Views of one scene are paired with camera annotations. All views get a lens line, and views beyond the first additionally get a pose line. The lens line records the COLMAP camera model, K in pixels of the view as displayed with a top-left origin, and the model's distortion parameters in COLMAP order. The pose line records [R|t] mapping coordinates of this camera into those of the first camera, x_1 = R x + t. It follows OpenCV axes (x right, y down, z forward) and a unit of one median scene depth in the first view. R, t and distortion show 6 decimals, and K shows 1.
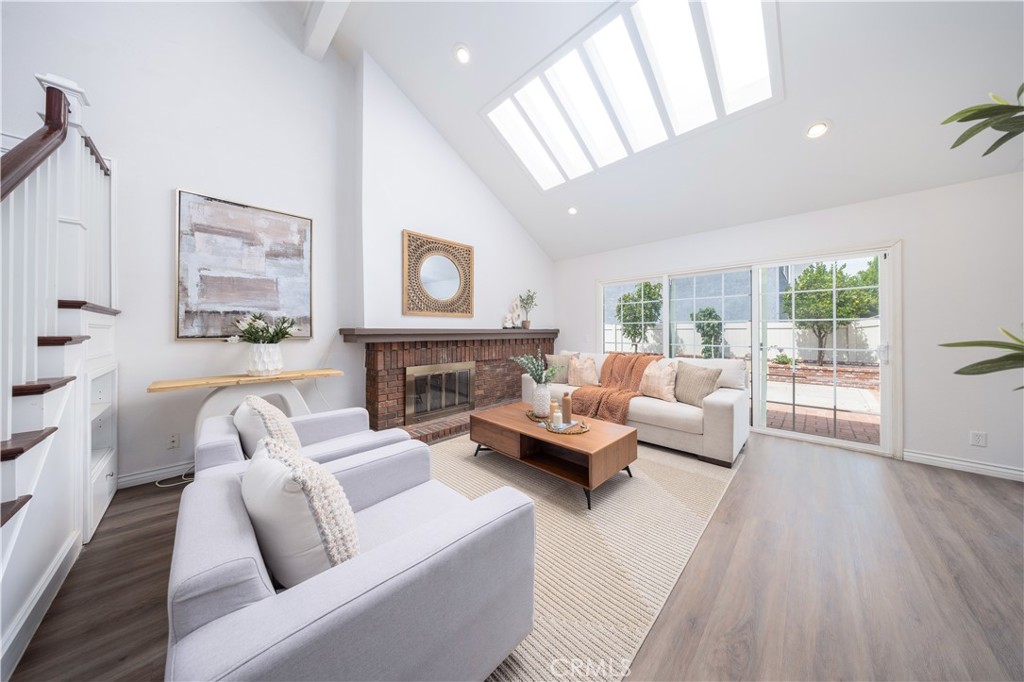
lens RADIAL K [[298.9, 0, 520.6], [0, 298.9, 336.9], [0, 0, 1]] dist [-0.021421, -0.000015]
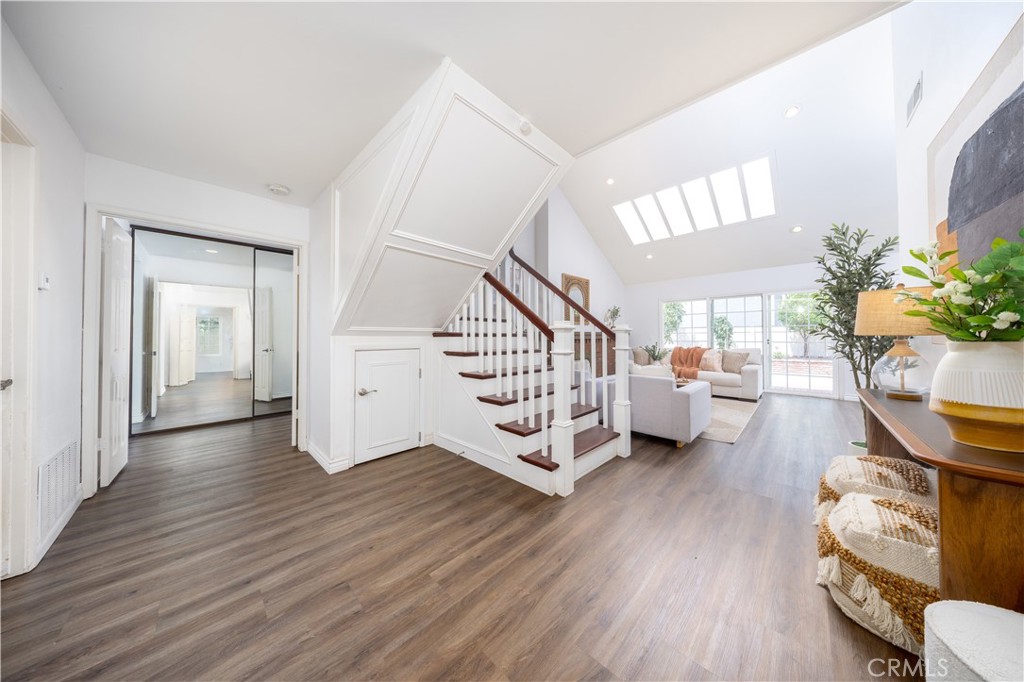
lens RADIAL K [[301.7, 0, 511.4], [0, 301.7, 343.7], [0, 0, 1]] dist [-0.047066, -0.000003]
pose [[0.999919, -0.007988, -0.009933, -0.748645], [0.007978, 0.999968, -0.001051, 0.043264], [0.009941, 0.000971, 0.999950, -0.795775]]
